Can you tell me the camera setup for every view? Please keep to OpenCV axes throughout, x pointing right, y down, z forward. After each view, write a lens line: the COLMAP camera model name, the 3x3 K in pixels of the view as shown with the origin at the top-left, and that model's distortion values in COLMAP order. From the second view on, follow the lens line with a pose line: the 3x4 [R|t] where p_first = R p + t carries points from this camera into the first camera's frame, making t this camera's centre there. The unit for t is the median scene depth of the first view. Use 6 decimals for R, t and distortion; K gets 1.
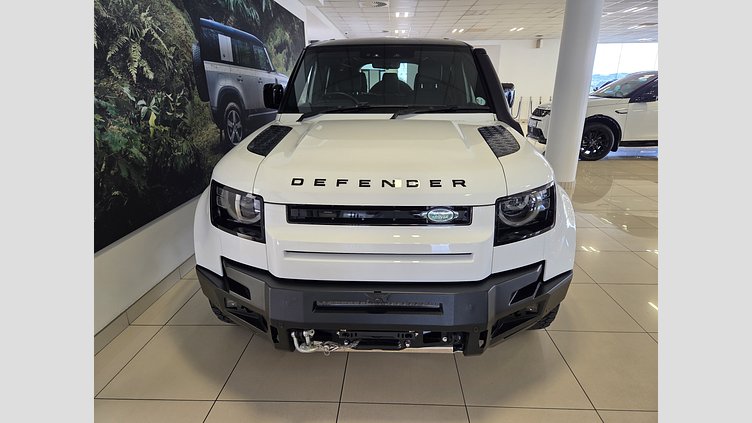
lens RADIAL K [[382.3, 0, 379.0], [0, 382.3, 209.1], [0, 0, 1]] dist [0.043796, -0.004378]
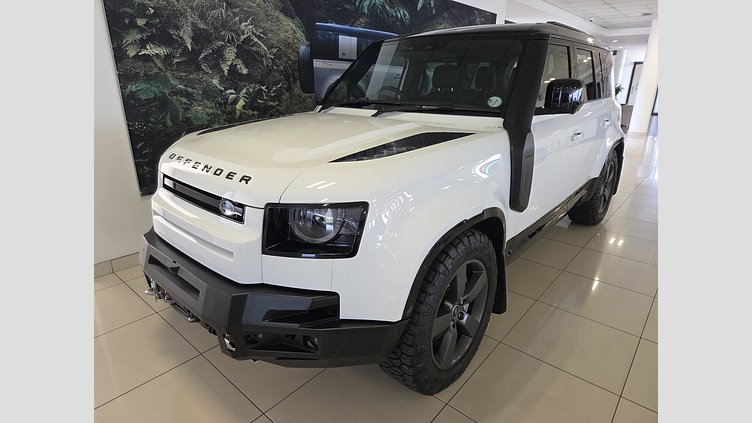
lens RADIAL K [[382.3, 0, 378.6], [0, 382.3, 213.0], [0, 0, 1]] dist [0.043796, -0.004378]
pose [[0.778983, 0.216893, -0.588339, 0.626137], [-0.208724, 0.974456, 0.082877, -0.080226], [0.591286, 0.058241, 0.804356, 0.251035]]
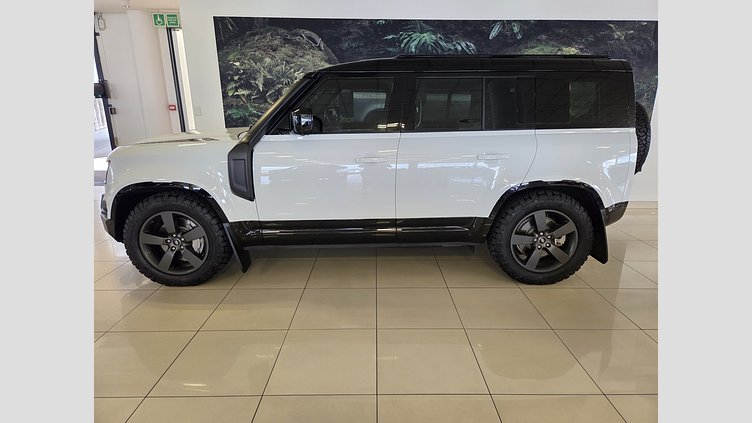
lens RADIAL K [[382.3, 0, 374.0], [0, 382.3, 212.9], [0, 0, 1]] dist [0.043796, -0.004378]
pose [[0.016089, 0.265604, -0.963948, 1.470168], [-0.320127, 0.914693, 0.246689, -0.437311], [0.947238, 0.304616, 0.099744, 1.352344]]
